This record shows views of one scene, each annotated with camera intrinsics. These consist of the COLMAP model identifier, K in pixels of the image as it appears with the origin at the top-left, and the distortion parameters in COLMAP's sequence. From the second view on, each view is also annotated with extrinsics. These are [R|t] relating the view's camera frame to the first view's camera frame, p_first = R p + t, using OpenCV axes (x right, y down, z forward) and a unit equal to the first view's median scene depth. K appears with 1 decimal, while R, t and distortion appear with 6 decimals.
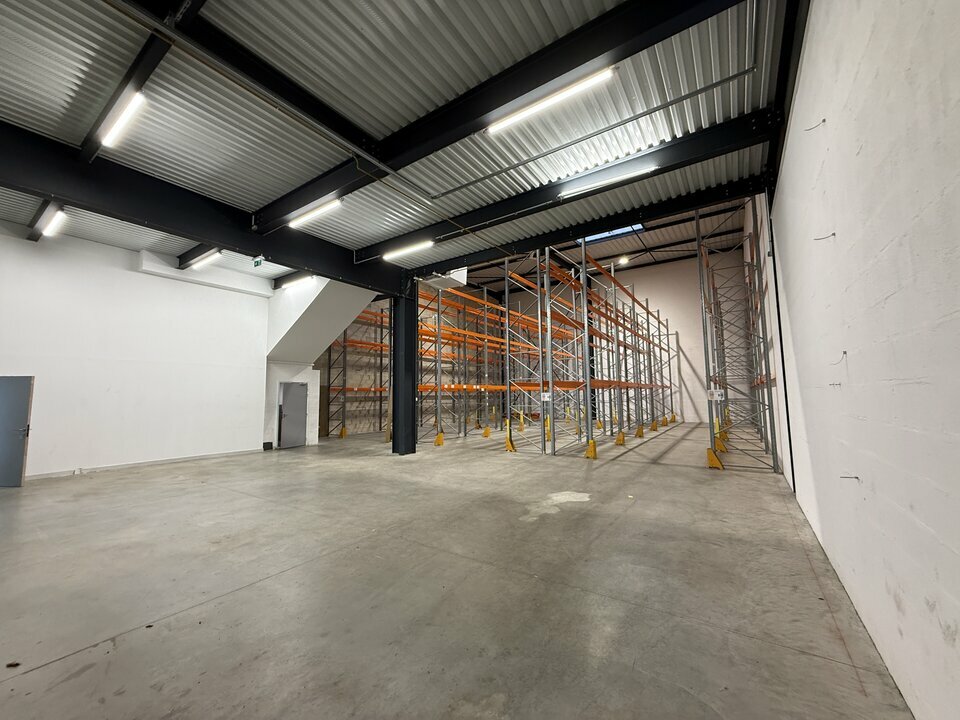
lens RADIAL K [[383.9, 0, 471.7], [0, 383.9, 359.5], [0, 0, 1]] dist [-0.001020, -0.000127]
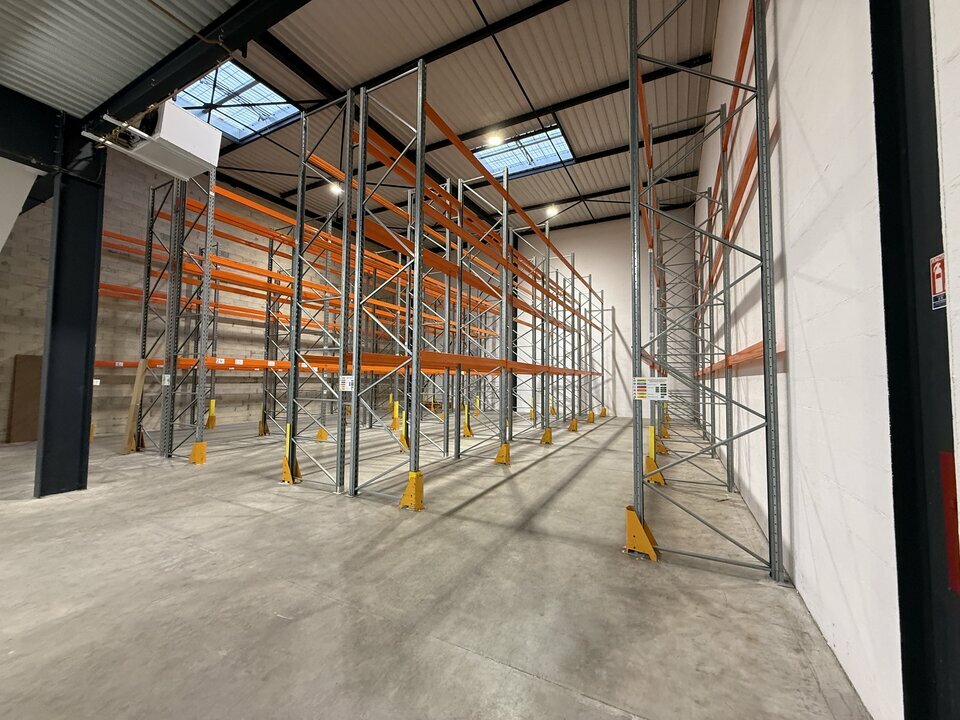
lens RADIAL K [[383.9, 0, 485.1], [0, 383.9, 357.3], [0, 0, 1]] dist [-0.001020, -0.000127]
pose [[0.989733, 0.031388, 0.139437, 0.159755], [-0.036205, 0.998827, 0.032146, 0.019468], [-0.138264, -0.036865, 0.989709, 0.234951]]
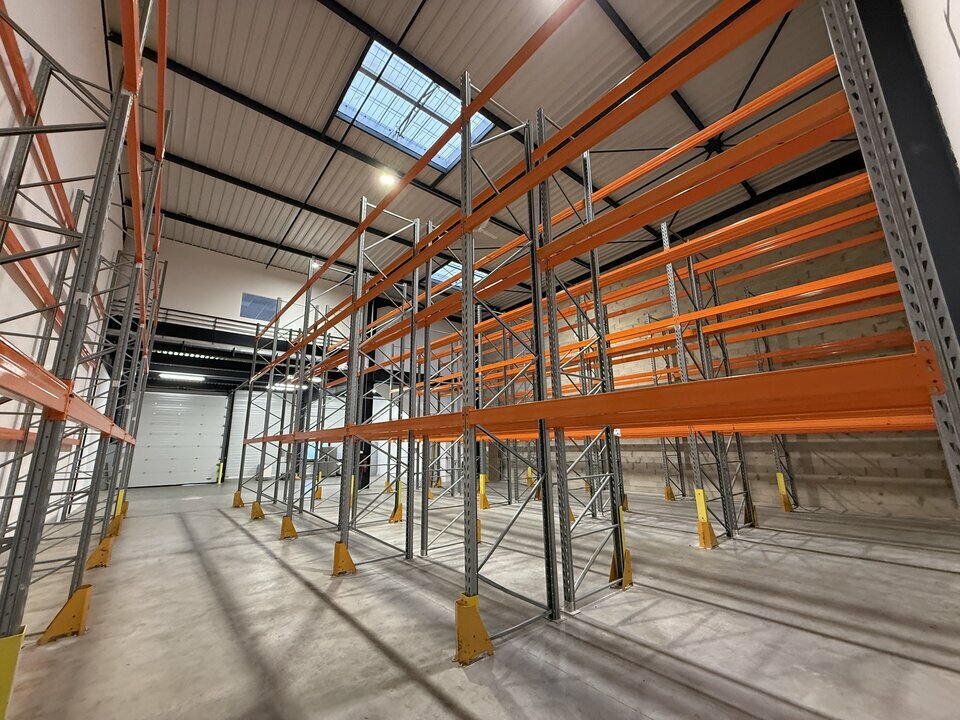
lens RADIAL K [[383.9, 0, 477.1], [0, 383.9, 363.5], [0, 0, 1]] dist [-0.001020, -0.000127]
pose [[-0.263377, -0.193702, -0.945046, 0.601437], [0.098901, 0.969050, -0.226185, 0.076955], [0.959610, -0.153038, -0.236068, 0.929894]]
